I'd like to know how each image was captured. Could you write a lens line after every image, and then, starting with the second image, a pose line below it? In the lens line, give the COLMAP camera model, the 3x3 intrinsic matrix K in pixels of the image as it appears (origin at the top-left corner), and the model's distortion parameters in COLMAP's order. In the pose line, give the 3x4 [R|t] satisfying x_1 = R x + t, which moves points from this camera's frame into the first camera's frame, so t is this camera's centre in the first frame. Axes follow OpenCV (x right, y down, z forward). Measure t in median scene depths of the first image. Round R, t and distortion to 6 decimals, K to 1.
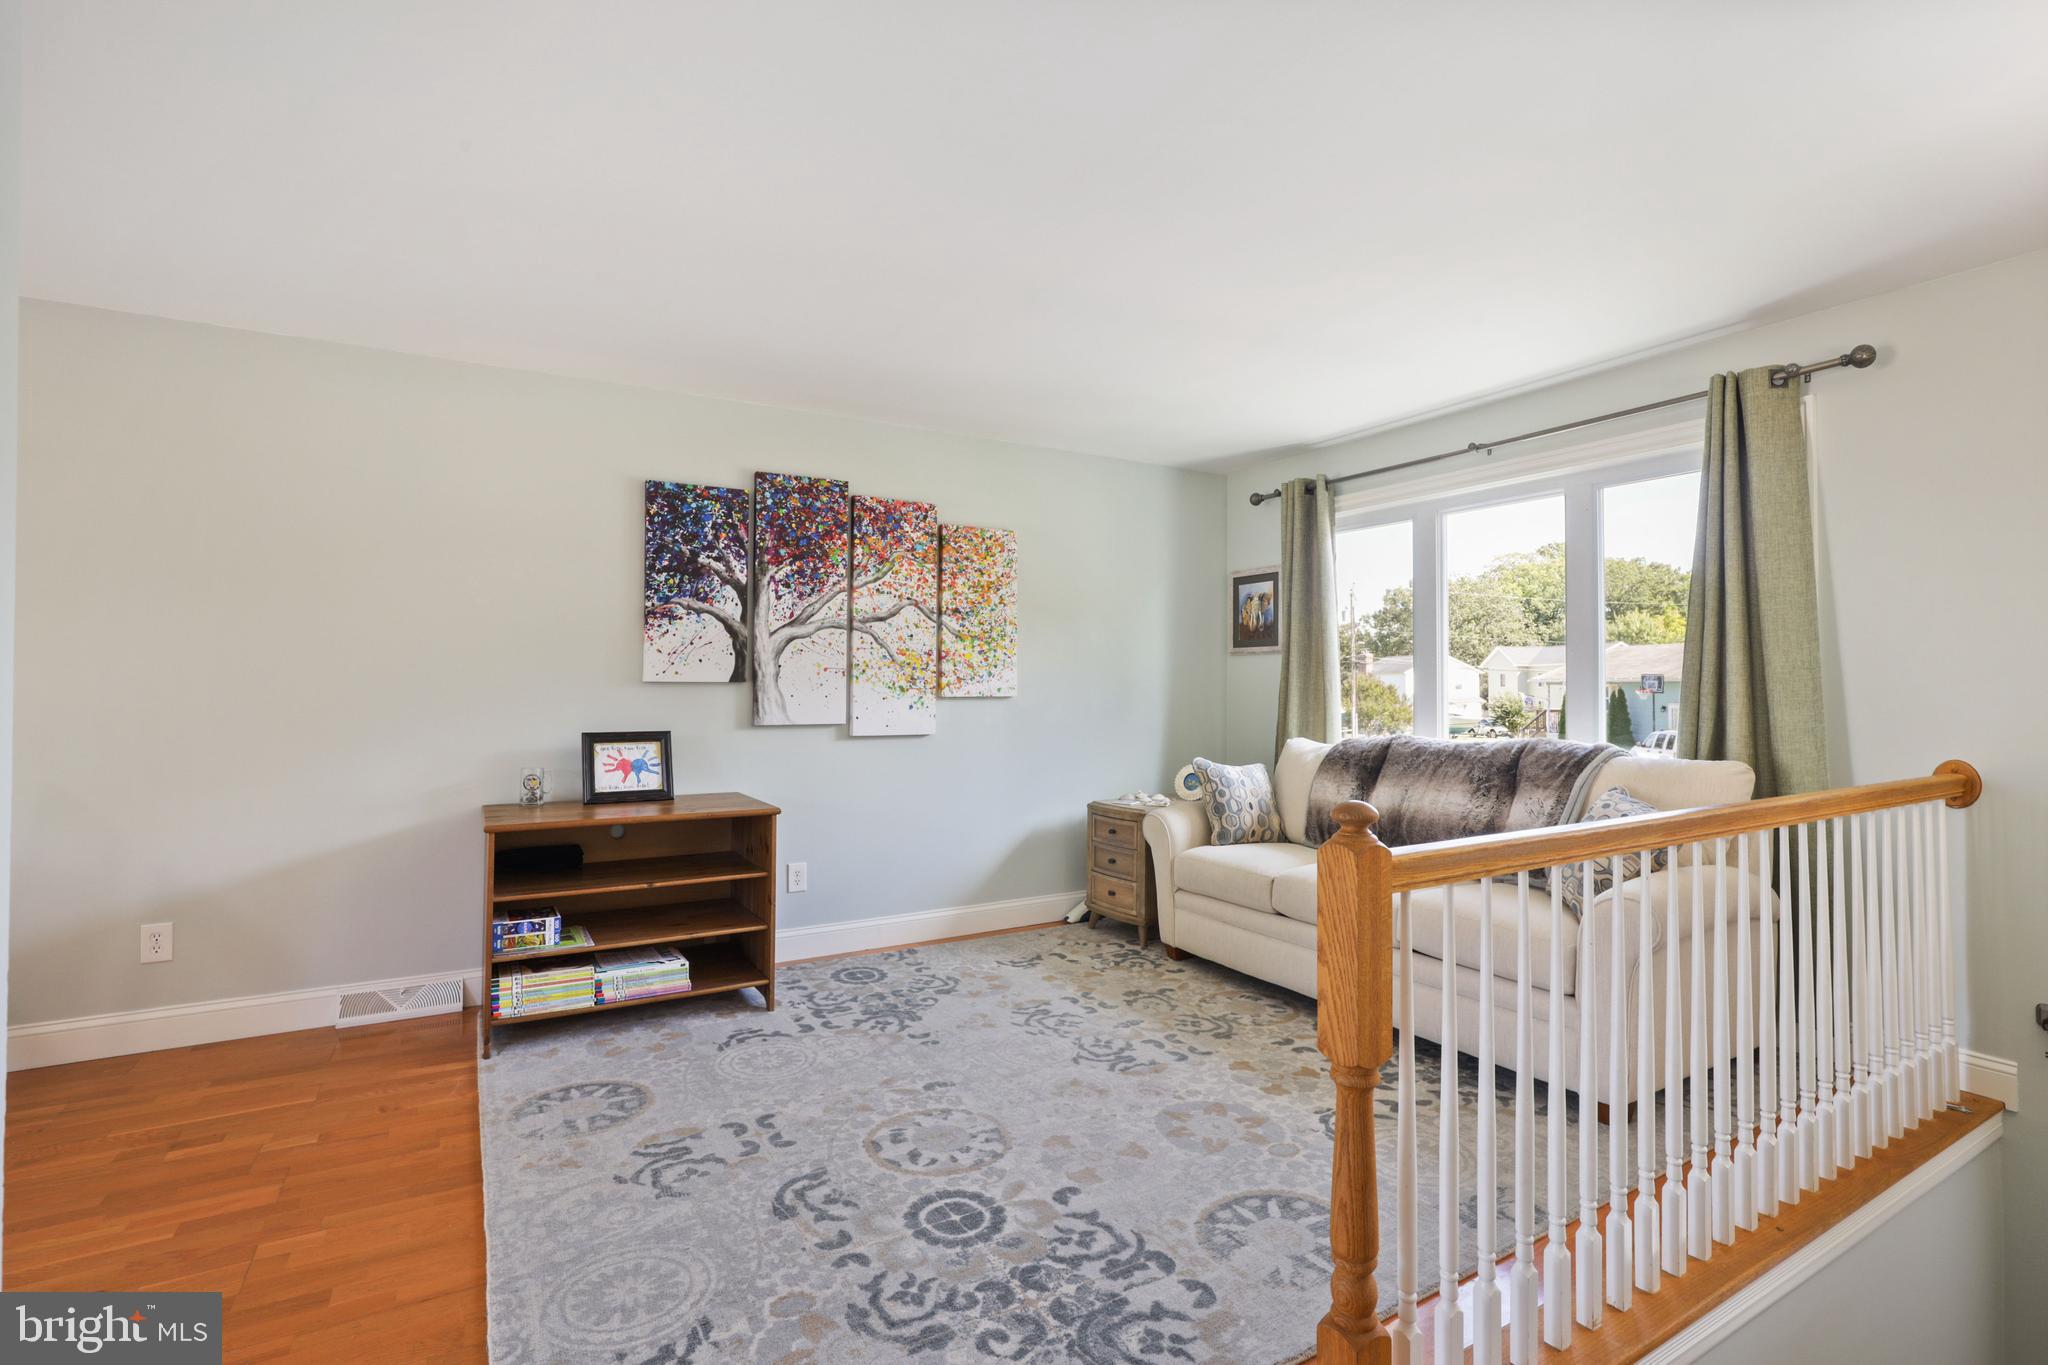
lens RADIAL K [[947.1, 0, 1029.1], [0, 947.1, 691.9], [0, 0, 1]] dist [-0.023847, 0.008870]
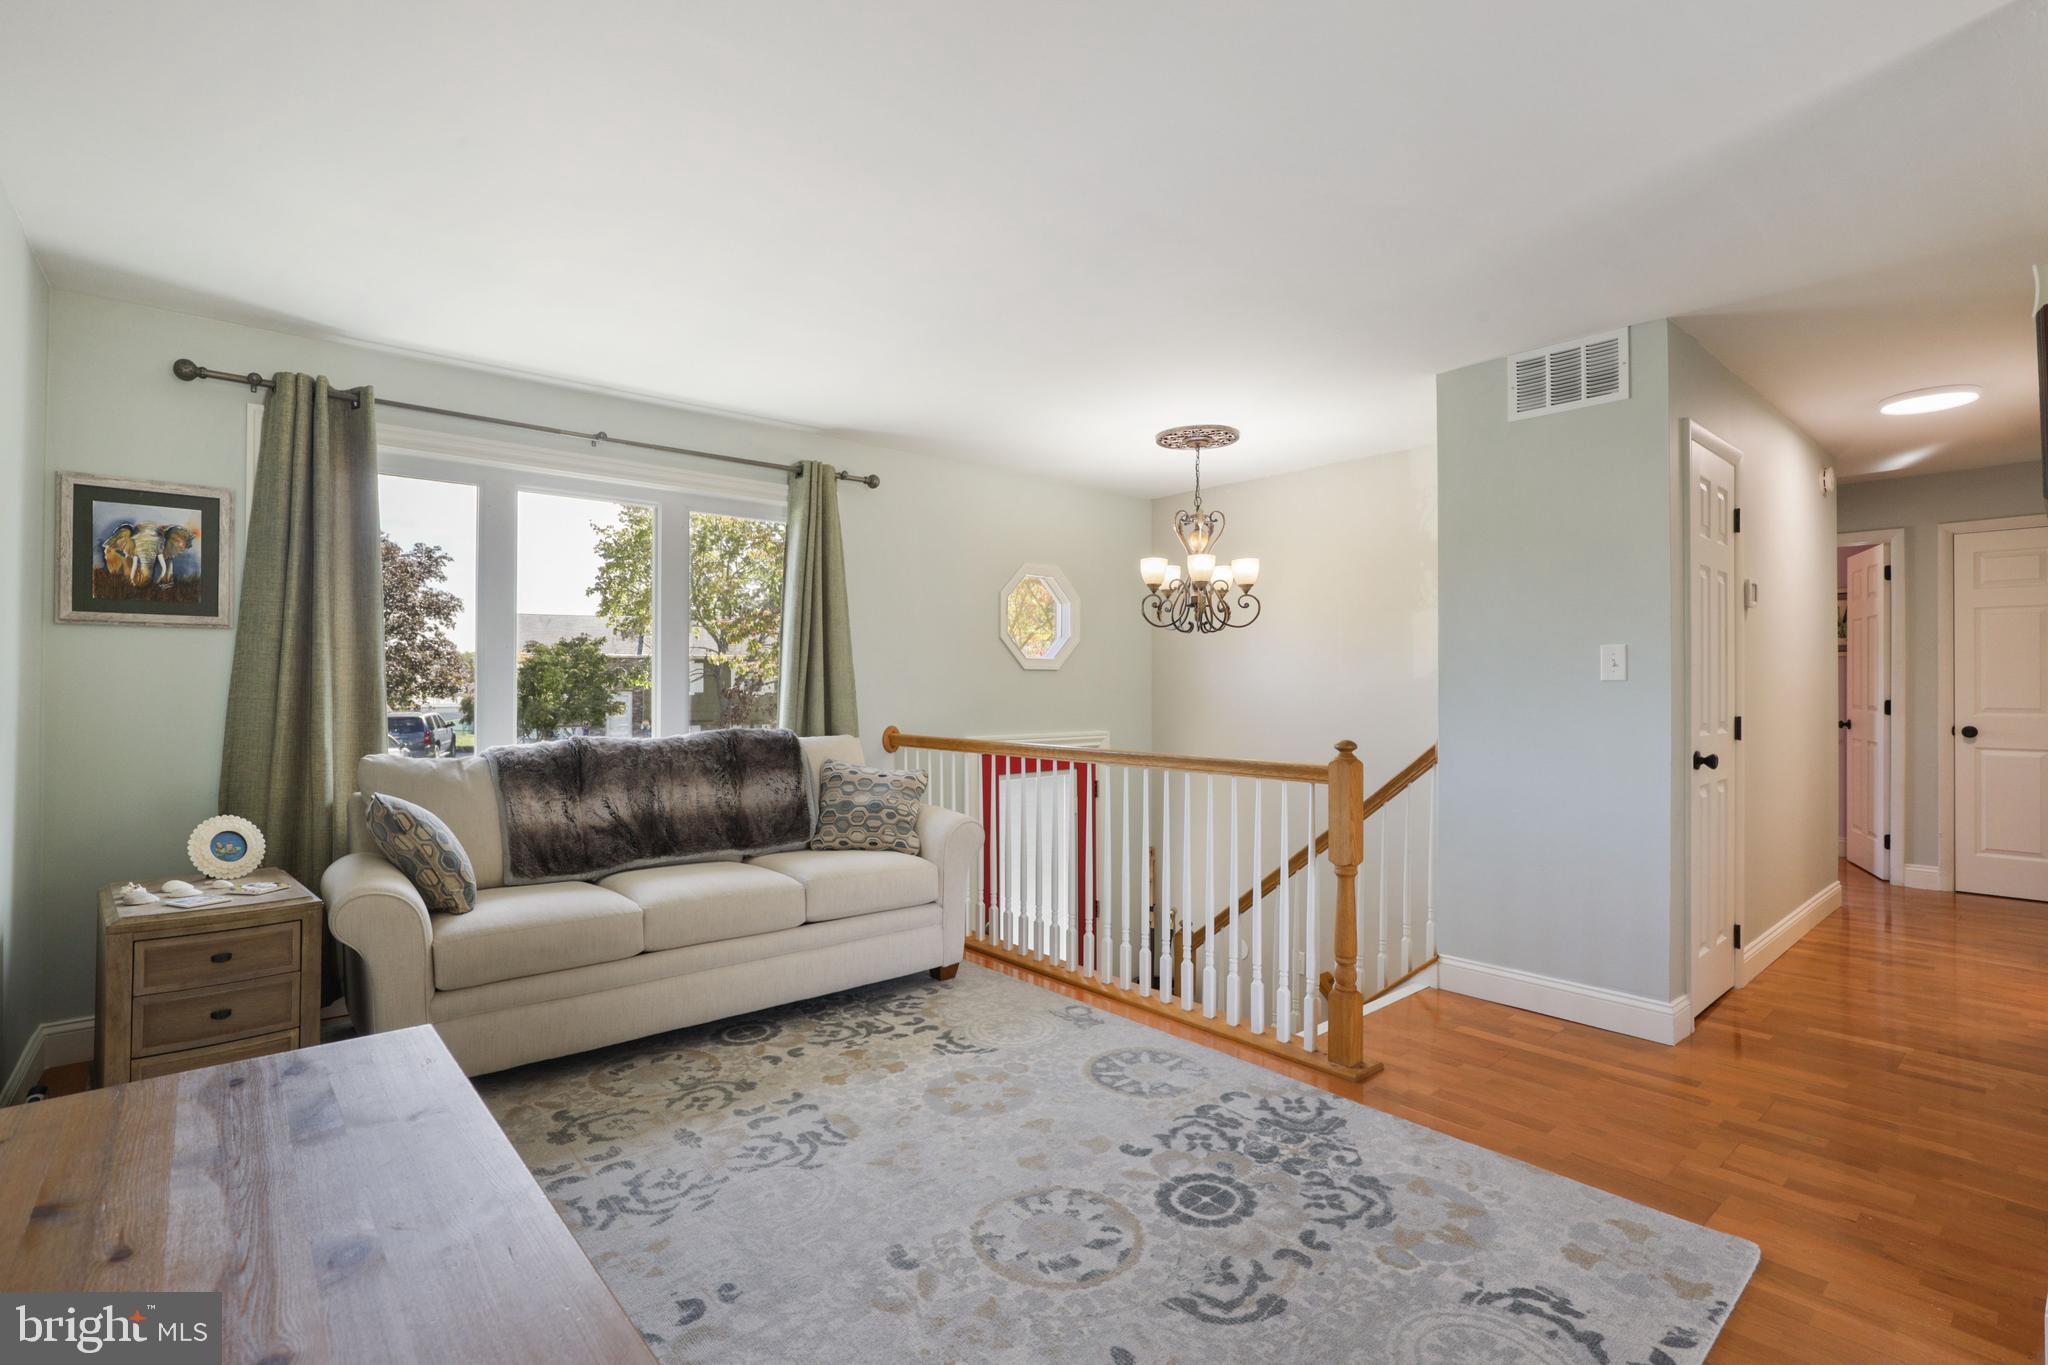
lens RADIAL K [[947.1, 0, 1029.1], [0, 947.1, 691.9], [0, 0, 1]] dist [-0.023847, 0.008870]
pose [[-0.177323, -0.007672, 0.984123, -0.952025], [0.002489, 0.999963, 0.008244, -0.005256], [-0.984149, 0.003911, -0.177298, 1.239272]]
